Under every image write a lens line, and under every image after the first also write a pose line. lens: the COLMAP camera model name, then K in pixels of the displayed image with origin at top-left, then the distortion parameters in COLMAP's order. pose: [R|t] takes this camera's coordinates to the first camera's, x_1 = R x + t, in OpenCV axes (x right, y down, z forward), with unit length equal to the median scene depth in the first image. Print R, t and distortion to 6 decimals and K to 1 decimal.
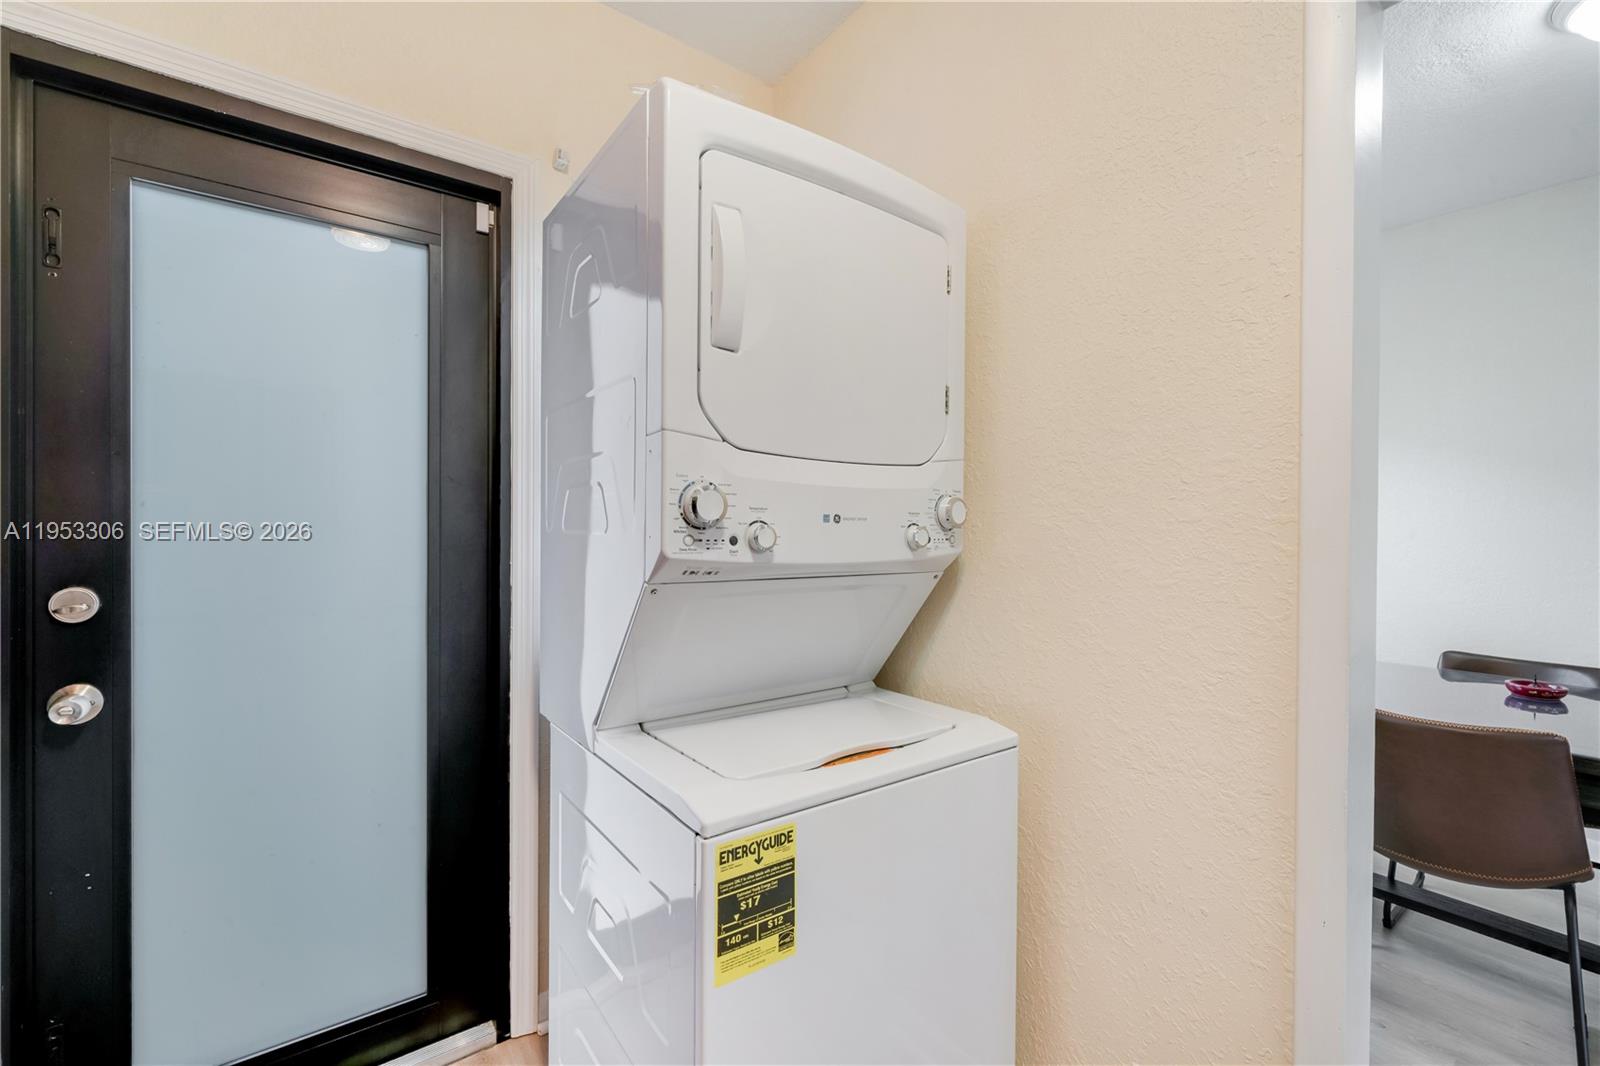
lens RADIAL K [[679.2, 0, 800.0], [0, 679.2, 533.0], [0, 0, 1]] dist [-0.002913, -0.000156]
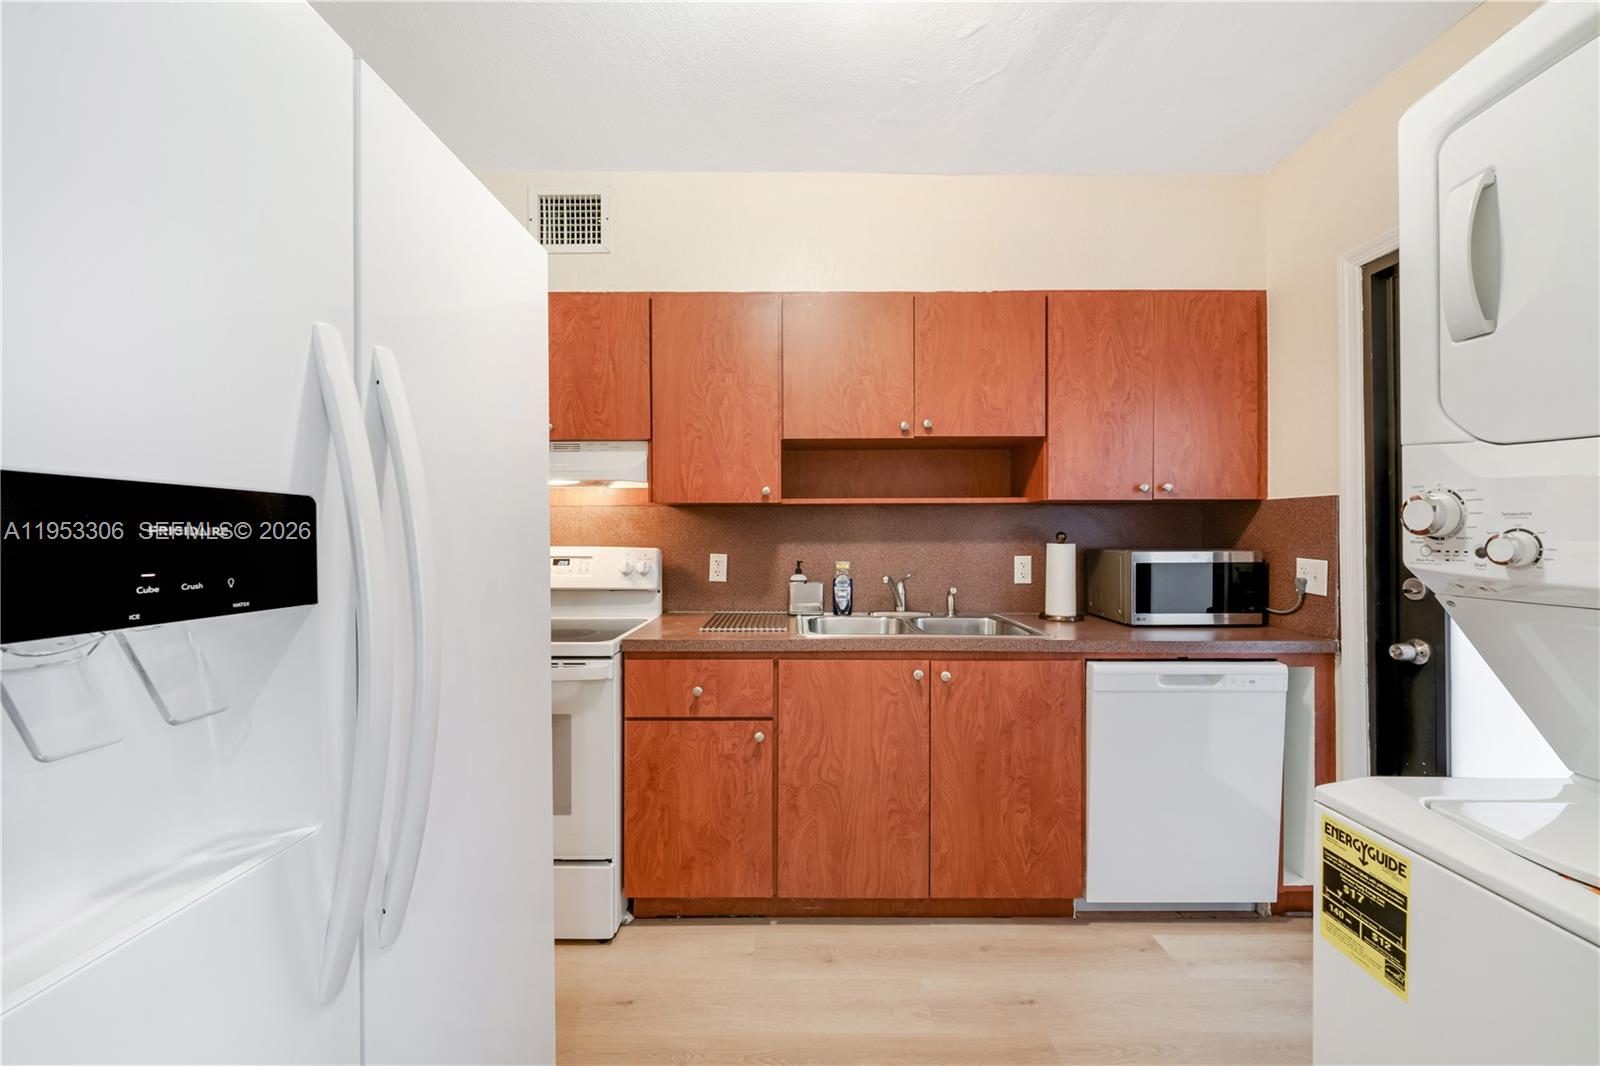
lens RADIAL K [[604.3, 0, 800.0], [0, 604.3, 533.0], [0, 0, 1]] dist [0.000048, -0.000005]
pose [[-0.590084, -0.010724, -0.807271, 1.151699], [-0.006457, 0.999942, -0.008564, -0.001735], [0.807316, 0.000159, -0.590119, 0.827225]]
